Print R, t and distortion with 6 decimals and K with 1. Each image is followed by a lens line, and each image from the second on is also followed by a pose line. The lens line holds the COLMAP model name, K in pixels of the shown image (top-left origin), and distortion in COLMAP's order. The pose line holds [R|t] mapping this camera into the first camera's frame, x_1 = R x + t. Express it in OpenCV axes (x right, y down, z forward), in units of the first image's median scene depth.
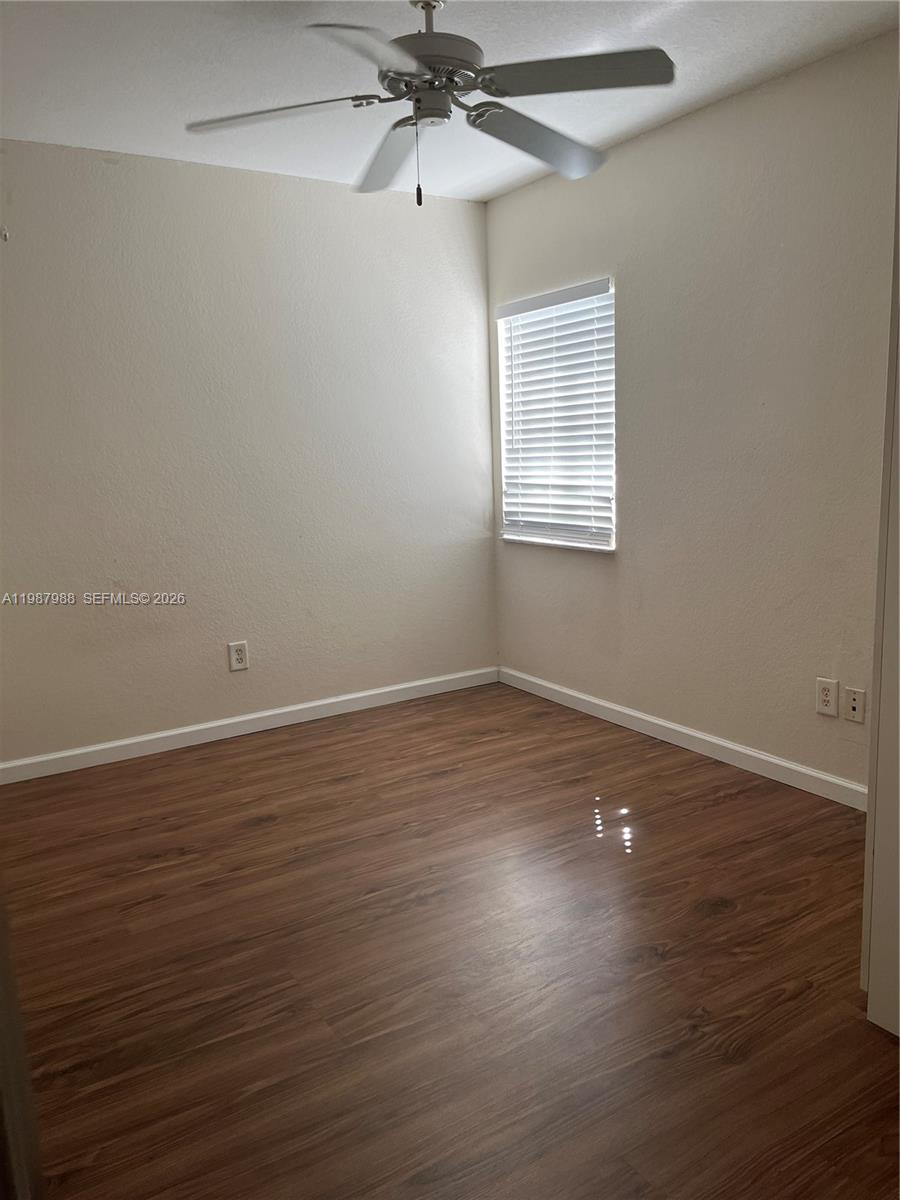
lens RADIAL K [[899.7, 0, 450.0], [0, 899.7, 600.0], [0, 0, 1]] dist [0.006329, -0.072913]
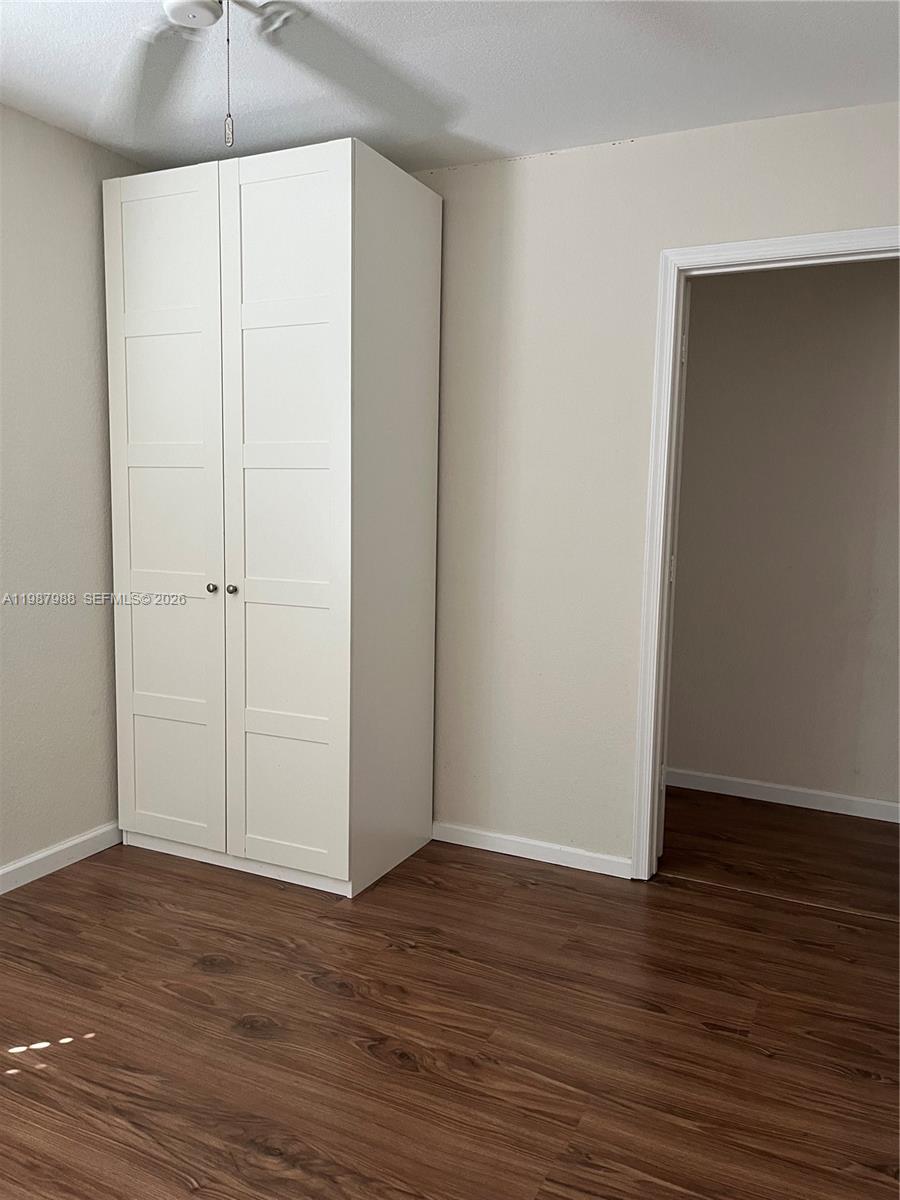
lens RADIAL K [[899.7, 0, 450.0], [0, 899.7, 600.0], [0, 0, 1]] dist [0.006329, -0.072913]
pose [[-0.532764, -0.078766, 0.842590, -0.809544], [0.145169, 0.972394, 0.182689, -0.248375], [-0.833720, 0.219648, -0.506622, 1.468593]]
